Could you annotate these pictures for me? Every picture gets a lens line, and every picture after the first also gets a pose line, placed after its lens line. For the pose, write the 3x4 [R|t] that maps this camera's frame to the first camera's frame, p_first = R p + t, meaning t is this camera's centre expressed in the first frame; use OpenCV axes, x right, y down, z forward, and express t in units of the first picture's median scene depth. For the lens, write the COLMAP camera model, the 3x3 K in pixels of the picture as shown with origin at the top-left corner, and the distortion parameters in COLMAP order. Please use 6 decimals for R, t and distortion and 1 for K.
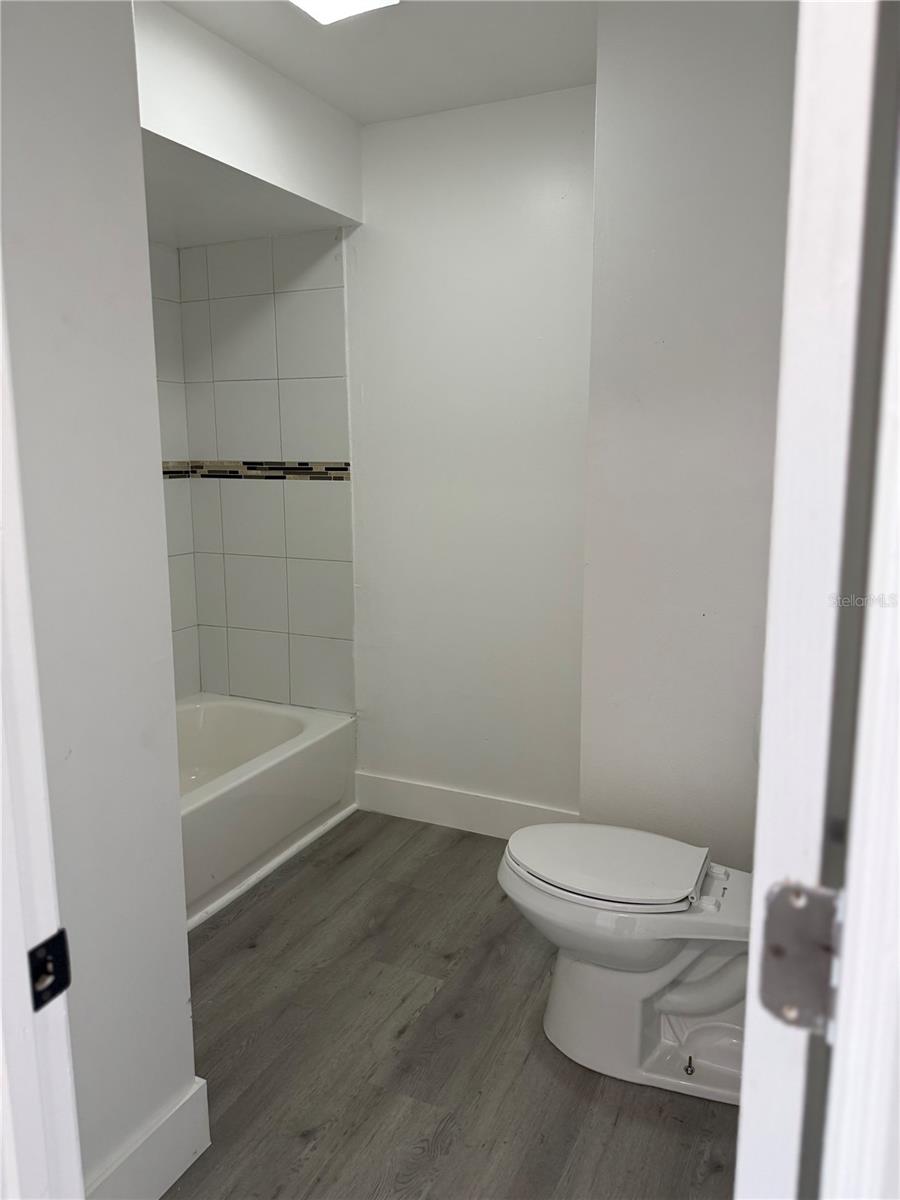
lens RADIAL K [[854.2, 0, 458.7], [0, 854.2, 592.3], [0, 0, 1]] dist [0.026661, -0.048538]
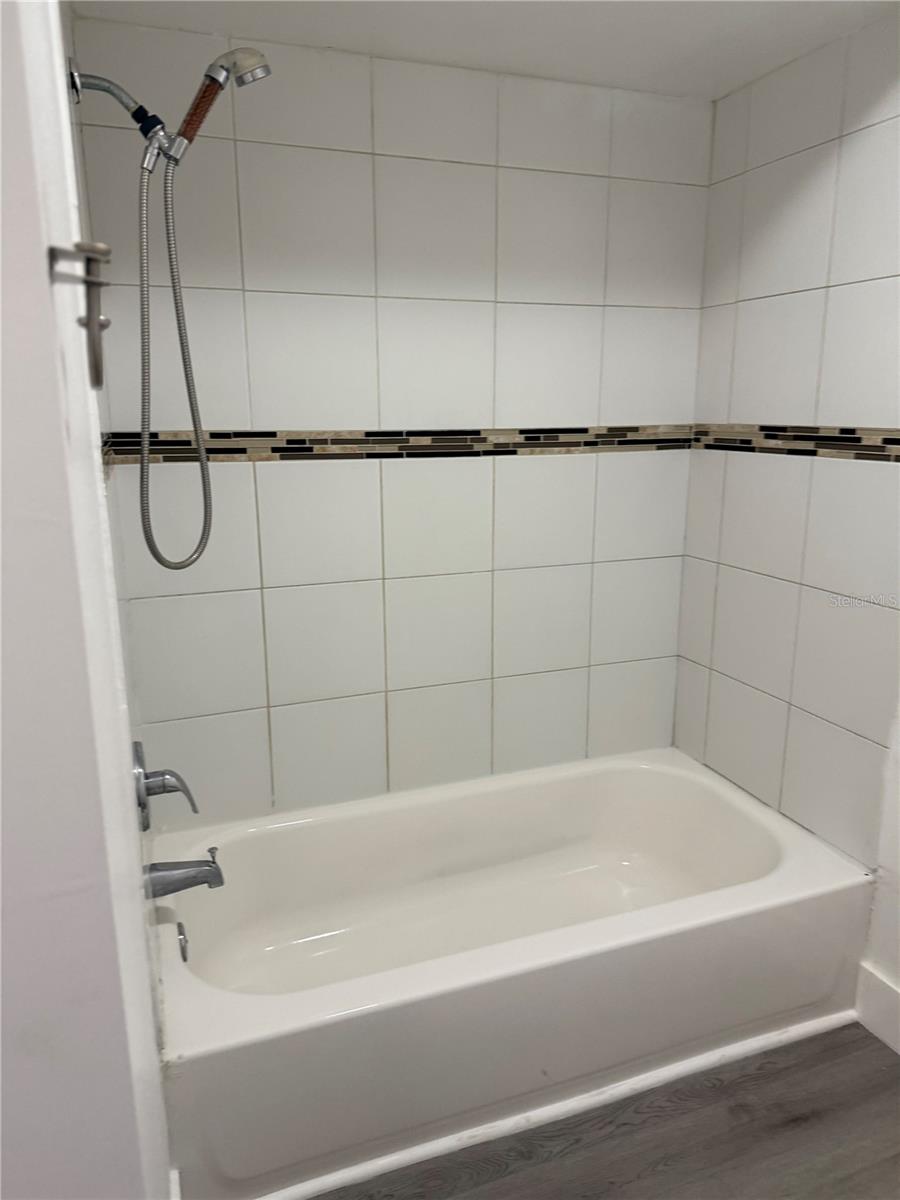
lens RADIAL K [[854.2, 0, 438.1], [0, 854.2, 609.1], [0, 0, 1]] dist [0.026661, -0.048538]
pose [[0.715640, 0.158113, -0.680338, 0.032966], [-0.115761, 0.987420, 0.107712, -0.059421], [0.688809, 0.001674, 0.724941, 0.376516]]
